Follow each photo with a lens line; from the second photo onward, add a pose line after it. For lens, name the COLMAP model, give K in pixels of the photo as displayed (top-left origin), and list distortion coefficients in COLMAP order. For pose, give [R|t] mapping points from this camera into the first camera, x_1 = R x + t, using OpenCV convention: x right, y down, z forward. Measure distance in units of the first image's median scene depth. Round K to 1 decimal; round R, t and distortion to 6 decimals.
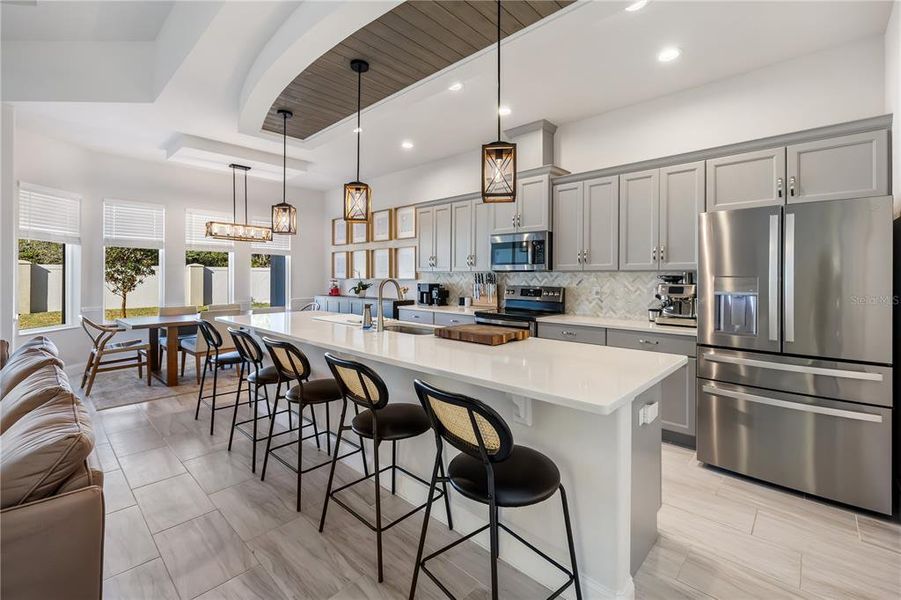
lens RADIAL K [[394.1, 0, 449.3], [0, 394.1, 274.8], [0, 0, 1]] dist [0.002284, 0.000607]
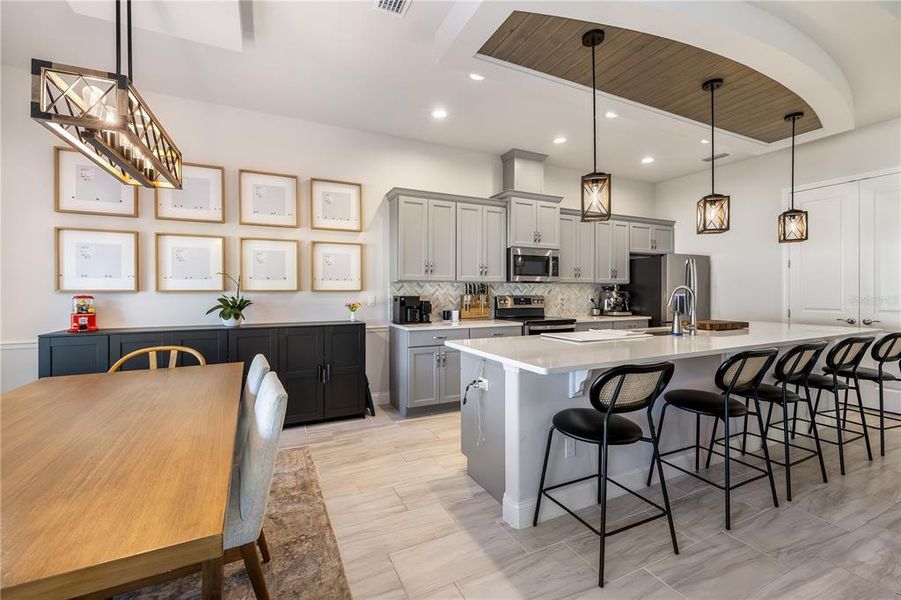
lens RADIAL K [[382.7, 0, 454.6], [0, 382.7, 301.6], [0, 0, 1]] dist [0.000051, 0.000102]
pose [[0.350354, -0.029560, 0.936151, -0.886098], [-0.001519, 0.999483, 0.032128, 0.011045], [-0.936616, -0.012679, 0.350128, 0.791683]]
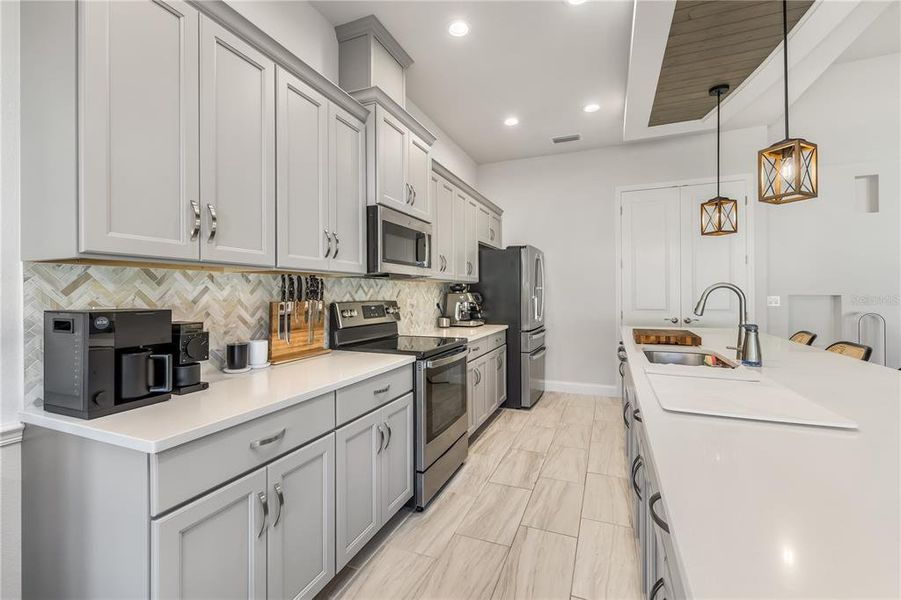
lens RADIAL K [[389.2, 0, 444.5], [0, 389.2, 292.6], [0, 0, 1]] dist [0.002873, 0.000349]
pose [[-0.349568, -0.001430, 0.936910, -0.399747], [0.000122, 0.999999, 0.001572, 0.014698], [-0.936911, 0.000664, -0.349567, 1.101484]]
